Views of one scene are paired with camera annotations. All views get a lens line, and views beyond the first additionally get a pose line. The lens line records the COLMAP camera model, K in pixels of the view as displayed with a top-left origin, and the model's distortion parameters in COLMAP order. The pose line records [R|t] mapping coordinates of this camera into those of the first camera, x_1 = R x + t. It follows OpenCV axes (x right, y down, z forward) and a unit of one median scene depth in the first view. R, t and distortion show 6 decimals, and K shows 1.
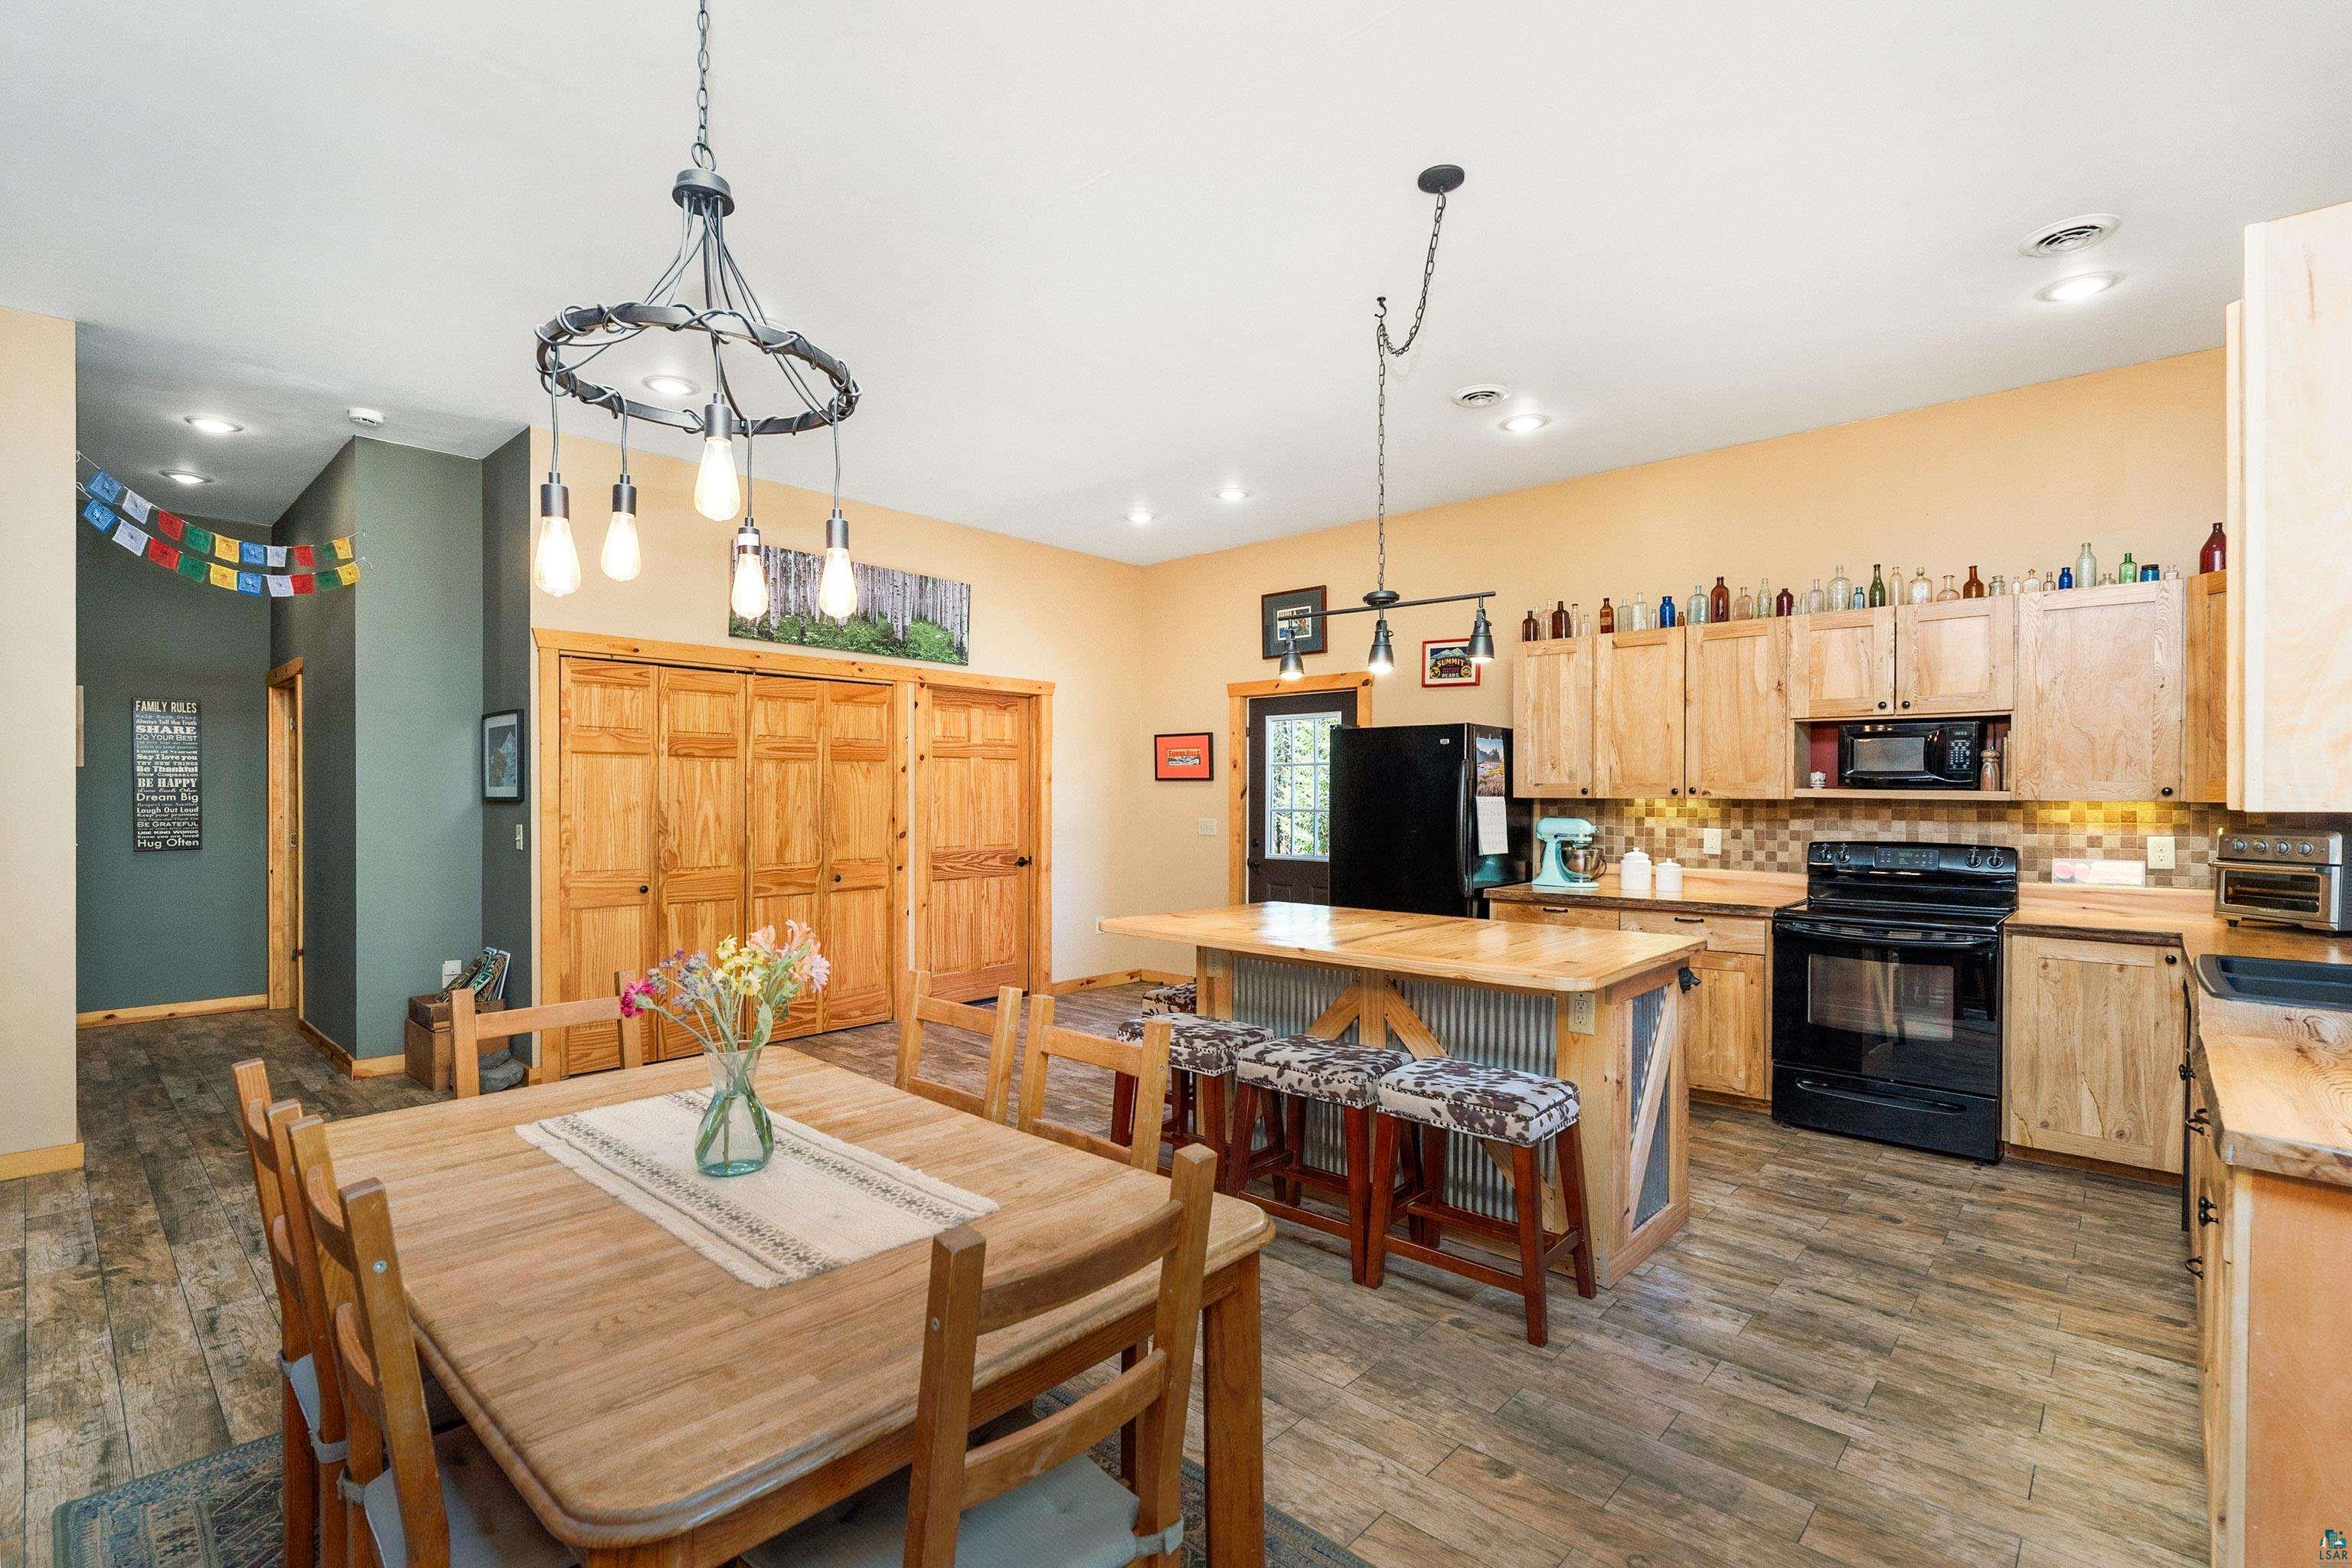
lens RADIAL K [[1075.6, 0, 1169.6], [0, 1075.6, 800.9], [0, 0, 1]] dist [-0.010951, 0.004289]
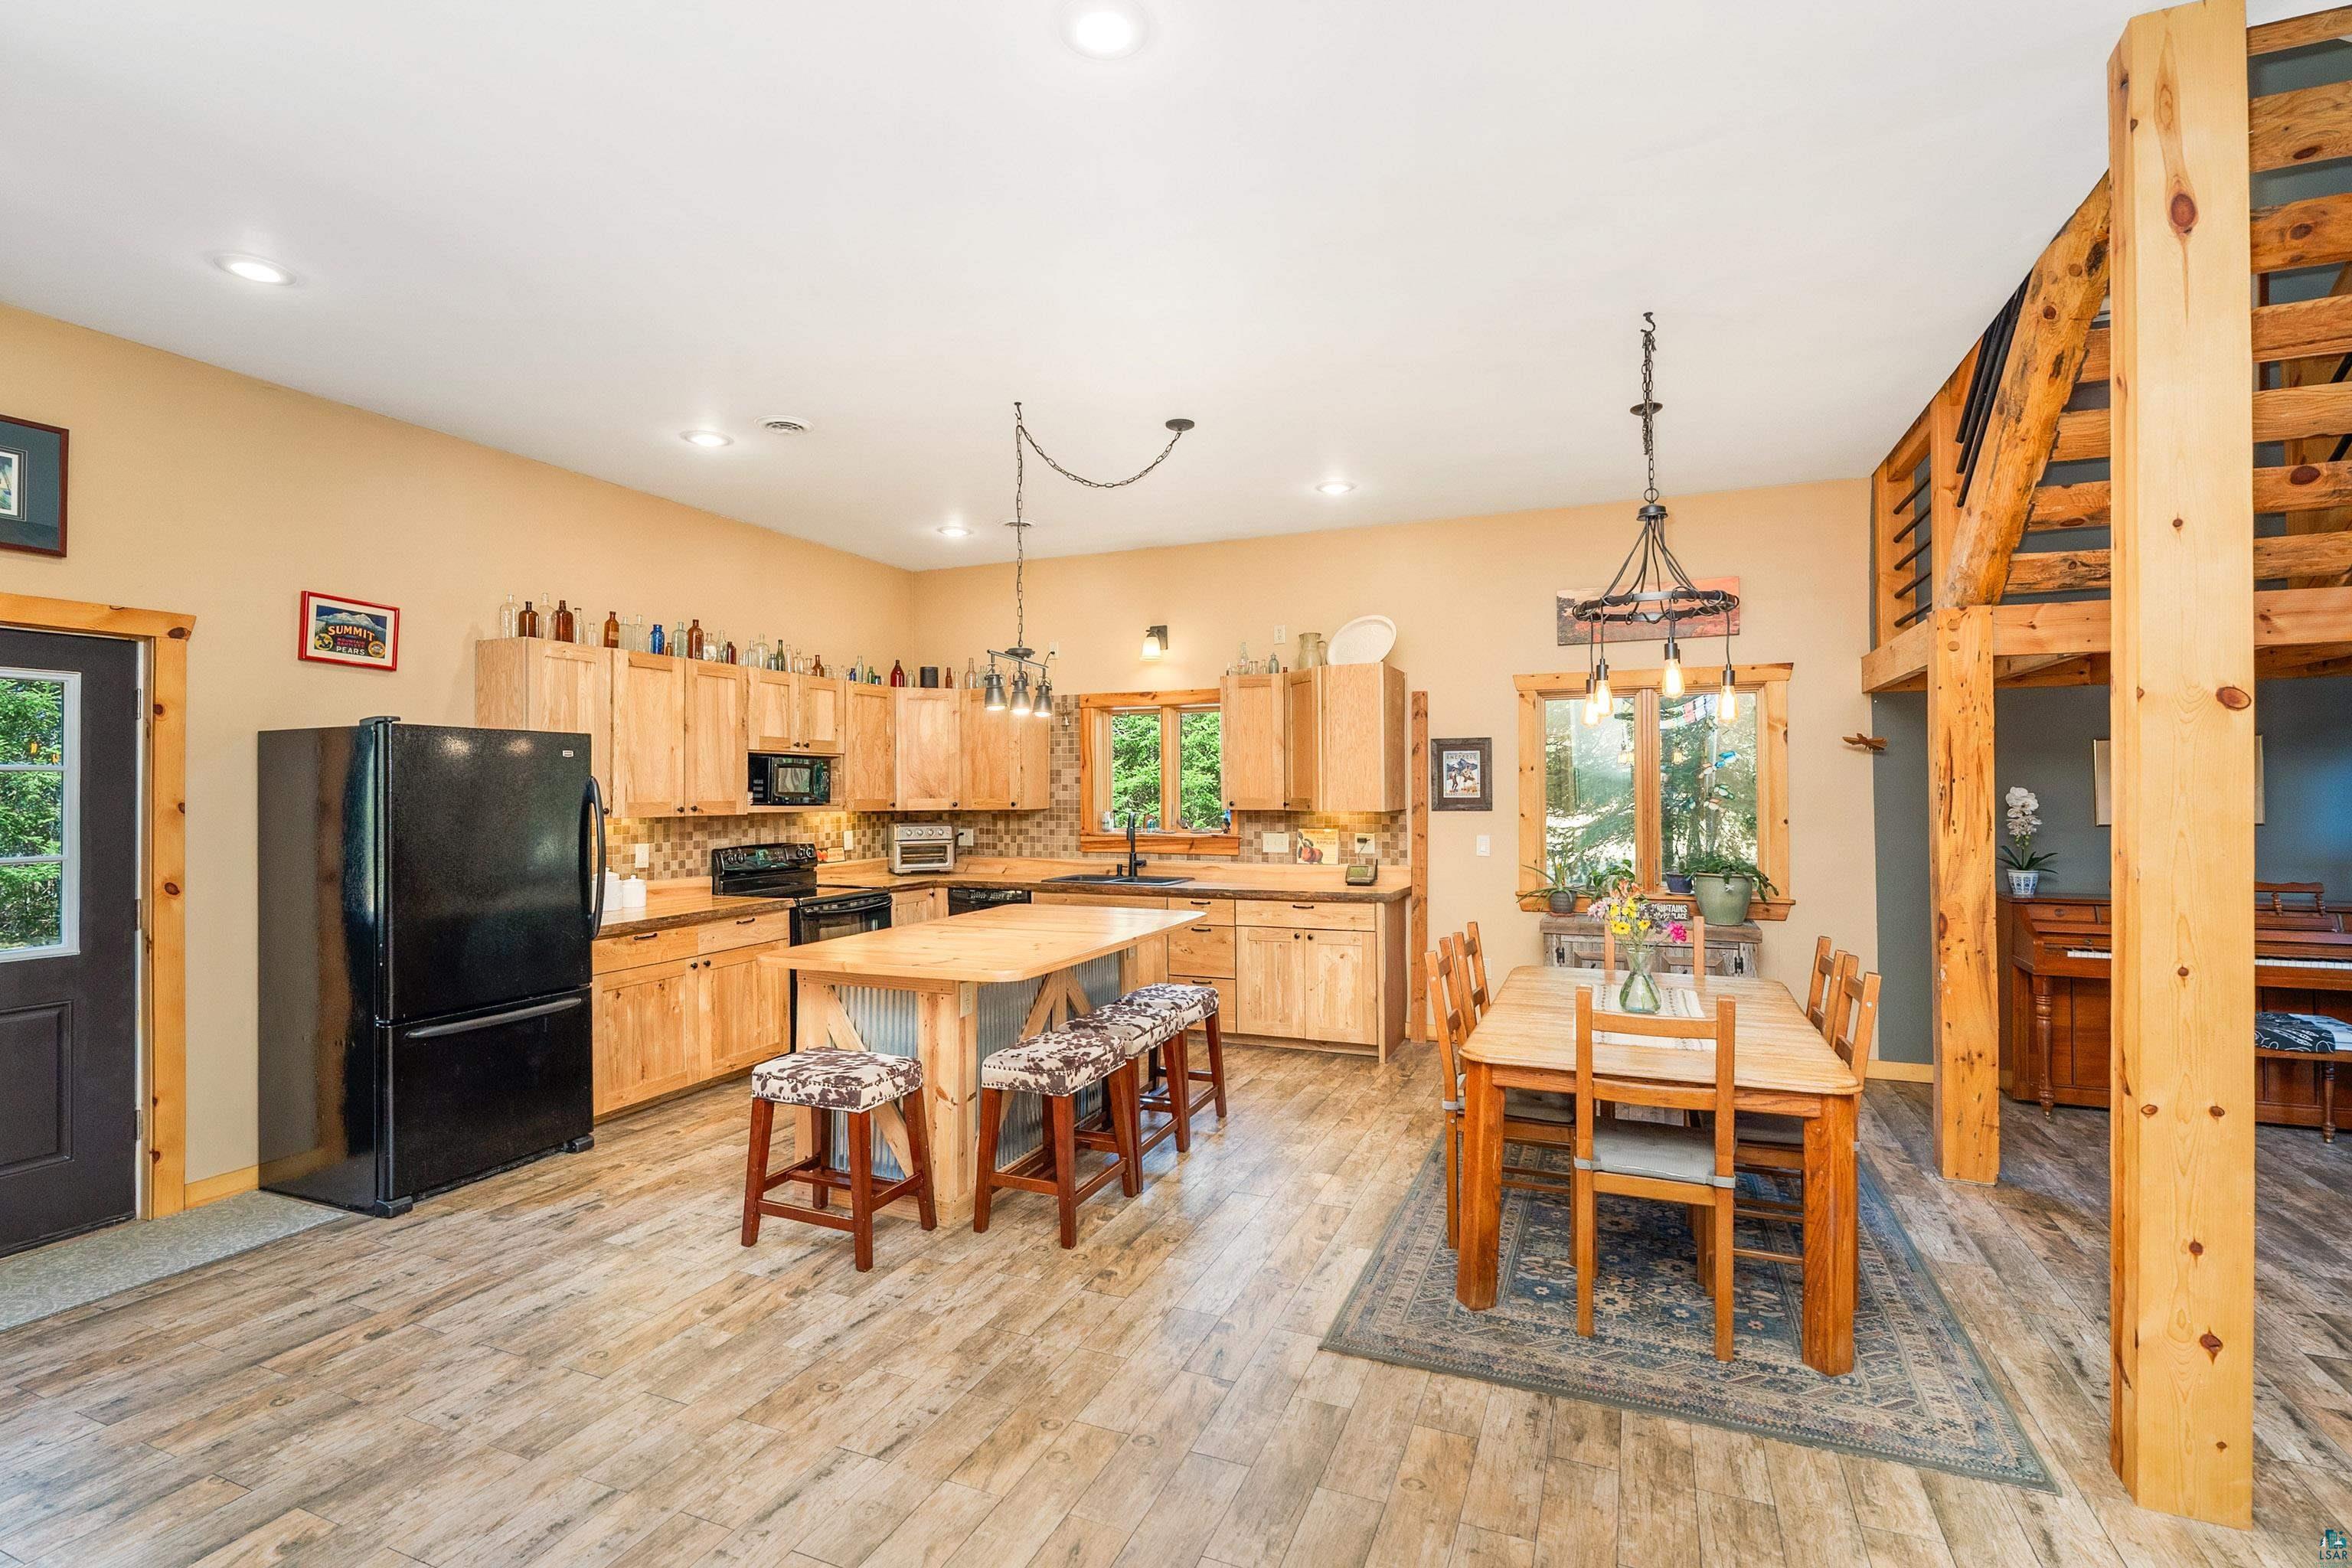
lens RADIAL K [[1075.6, 0, 1190.7], [0, 1075.6, 773.7], [0, 0, 1]] dist [-0.010951, 0.004289]
pose [[-0.353420, 0.013737, 0.935364, -0.811514], [0.011461, 0.999881, -0.010354, -0.031822], [-0.935395, 0.007061, -0.353535, 1.022899]]
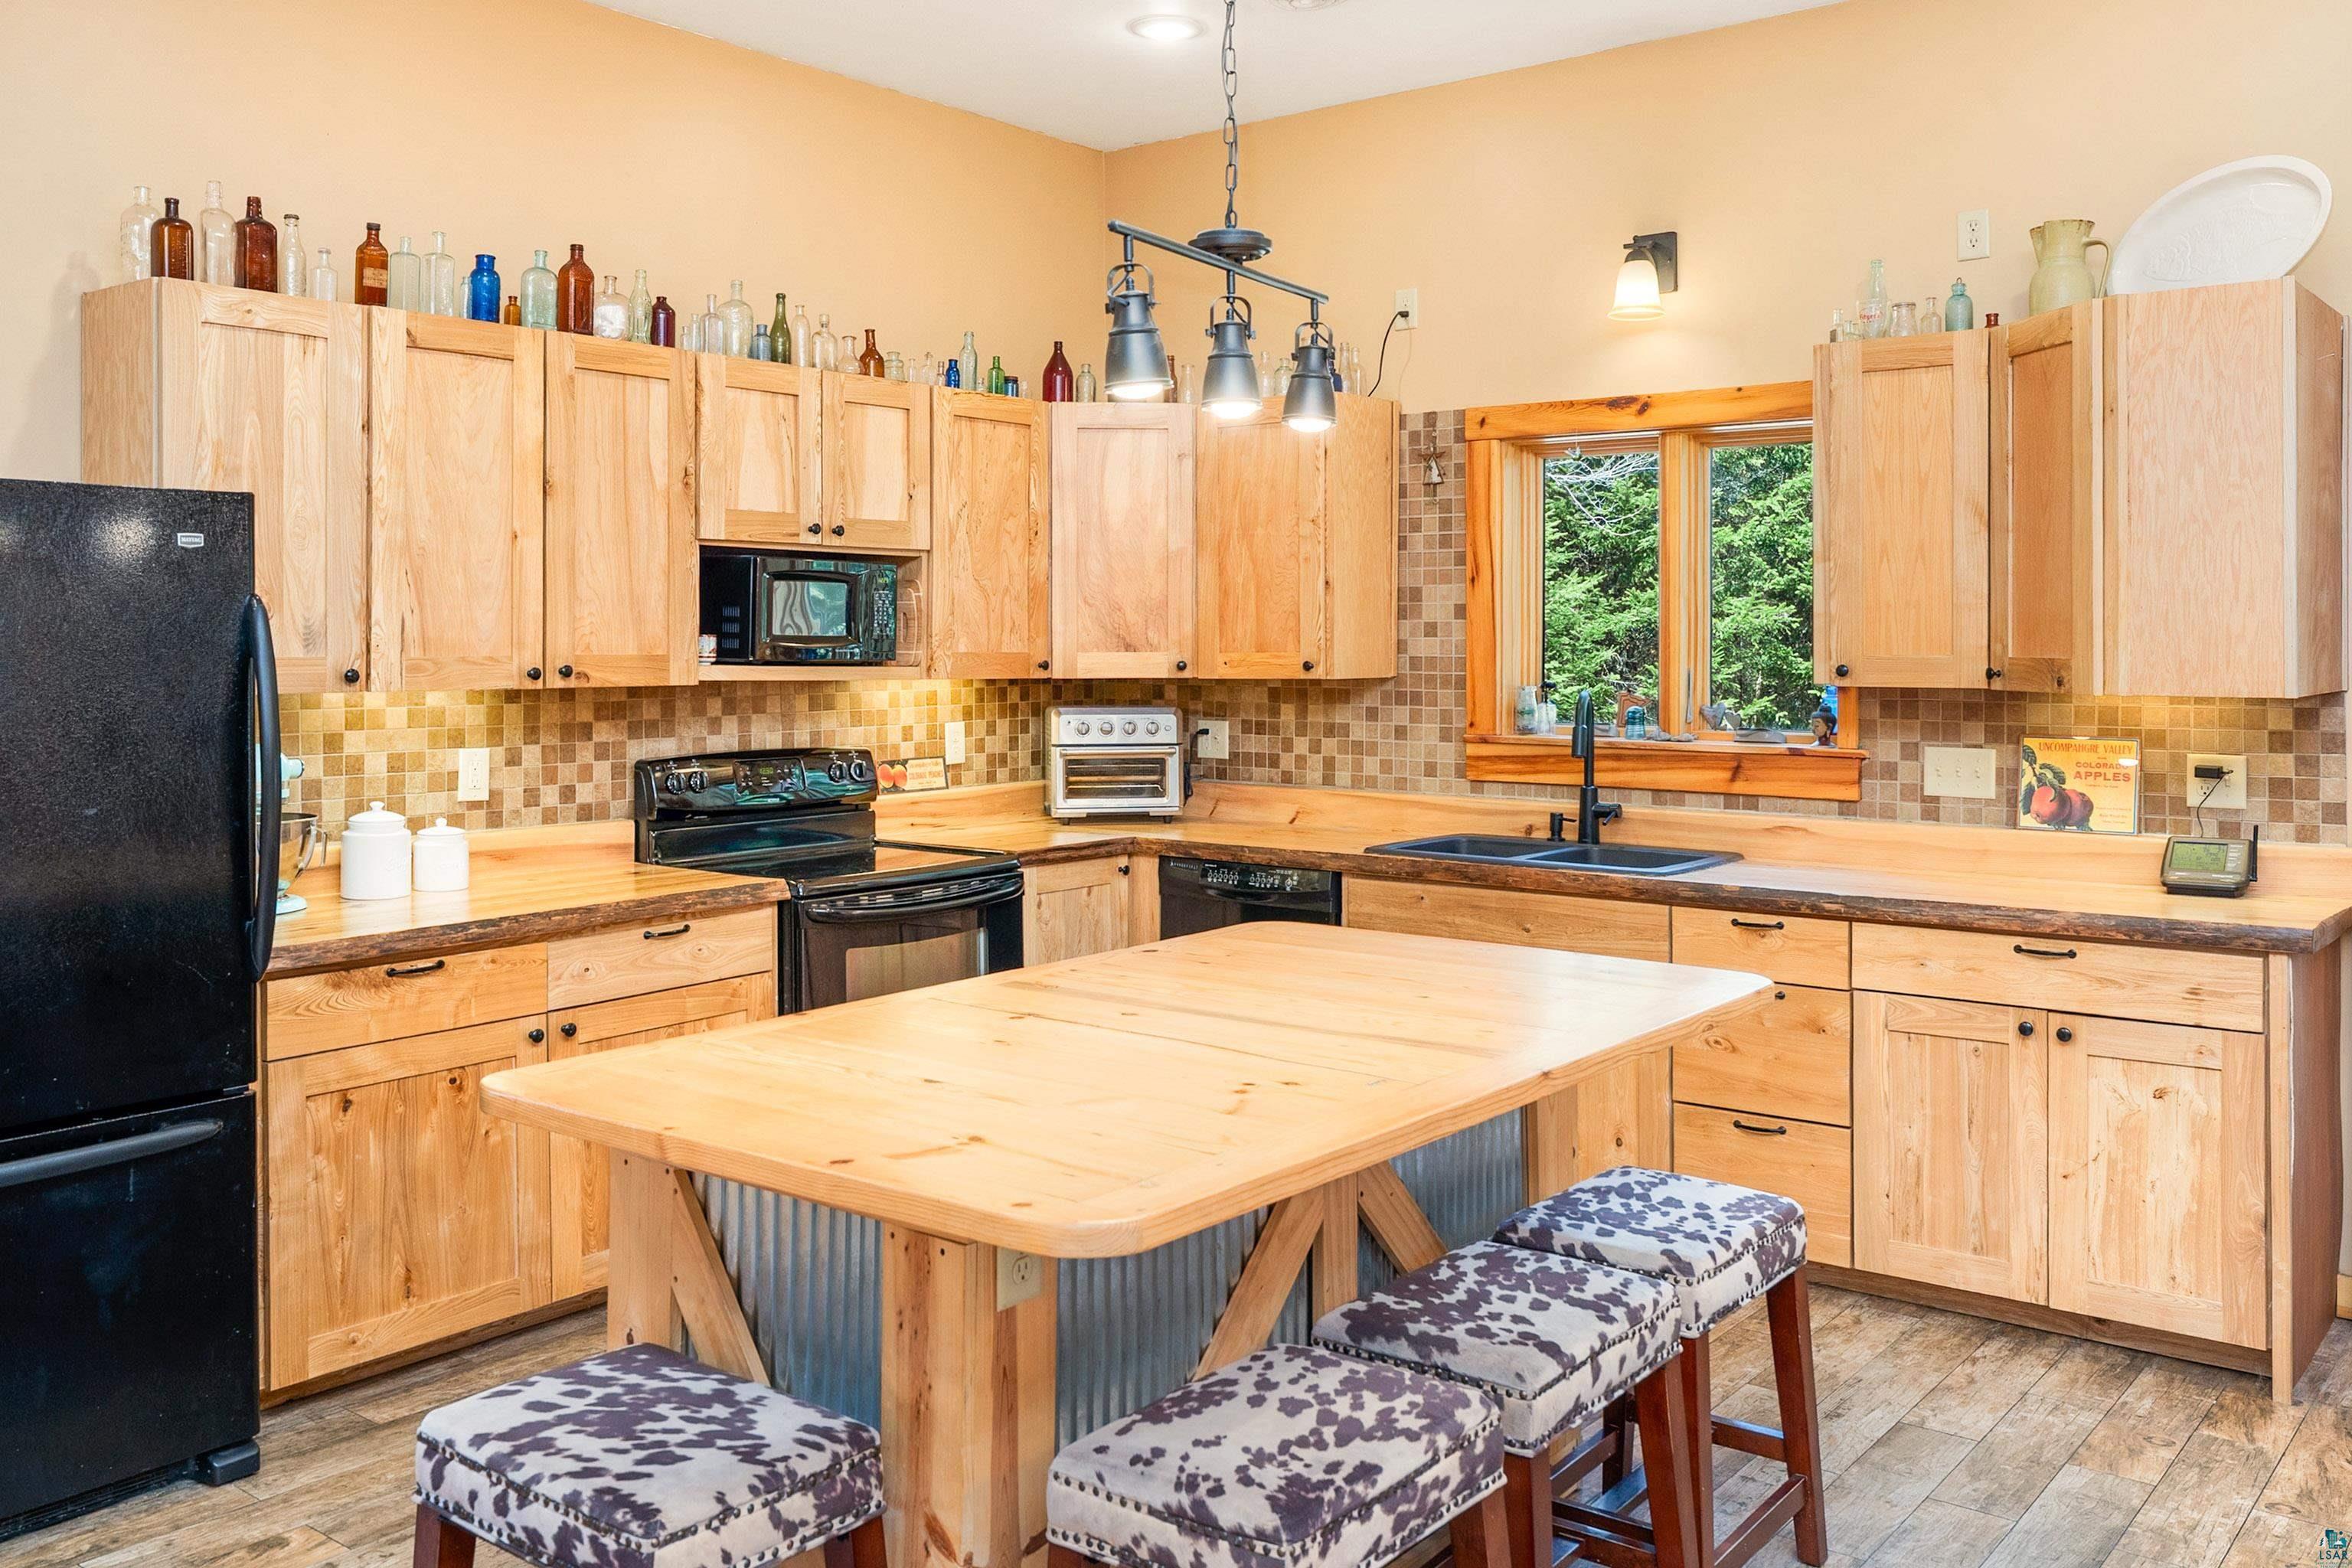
lens RADIAL K [[1972.2, 0, 1176.7], [0, 1972.2, 642.3], [0, 0, 1]] dist [-0.016040, 0.025525]
pose [[-0.079315, -0.004712, 0.996838, -0.478161], [0.006778, 0.999963, 0.005266, -0.029058], [-0.996827, 0.007174, -0.079281, 0.890059]]
